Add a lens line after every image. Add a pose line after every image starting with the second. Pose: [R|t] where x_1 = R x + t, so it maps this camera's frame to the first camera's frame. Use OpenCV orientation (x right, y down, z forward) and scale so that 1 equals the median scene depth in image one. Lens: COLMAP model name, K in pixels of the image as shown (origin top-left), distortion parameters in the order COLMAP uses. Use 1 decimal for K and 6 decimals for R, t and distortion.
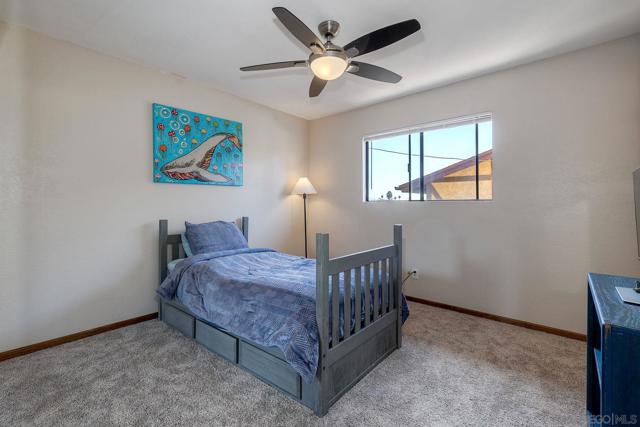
lens RADIAL K [[280.7, 0, 319.1], [0, 280.7, 206.9], [0, 0, 1]] dist [-0.004146, -0.000207]
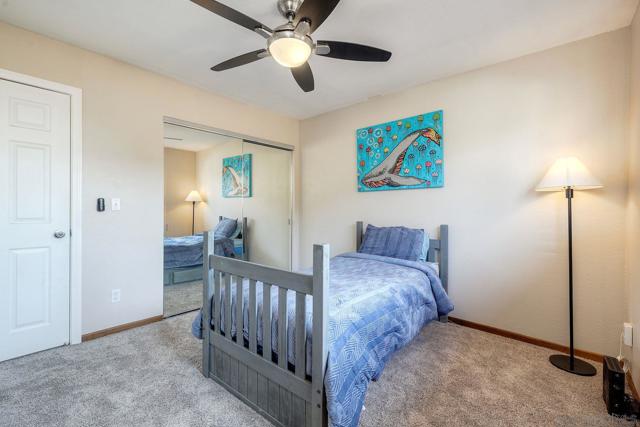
lens RADIAL K [[280.7, 0, 318.6], [0, 280.7, 214.7], [0, 0, 1]] dist [-0.004146, -0.000207]
pose [[0.000119, 0.022540, -0.999746, 0.619605], [-0.013116, 0.999660, 0.022536, -0.008251], [0.999914, 0.013110, 0.000414, 0.733169]]
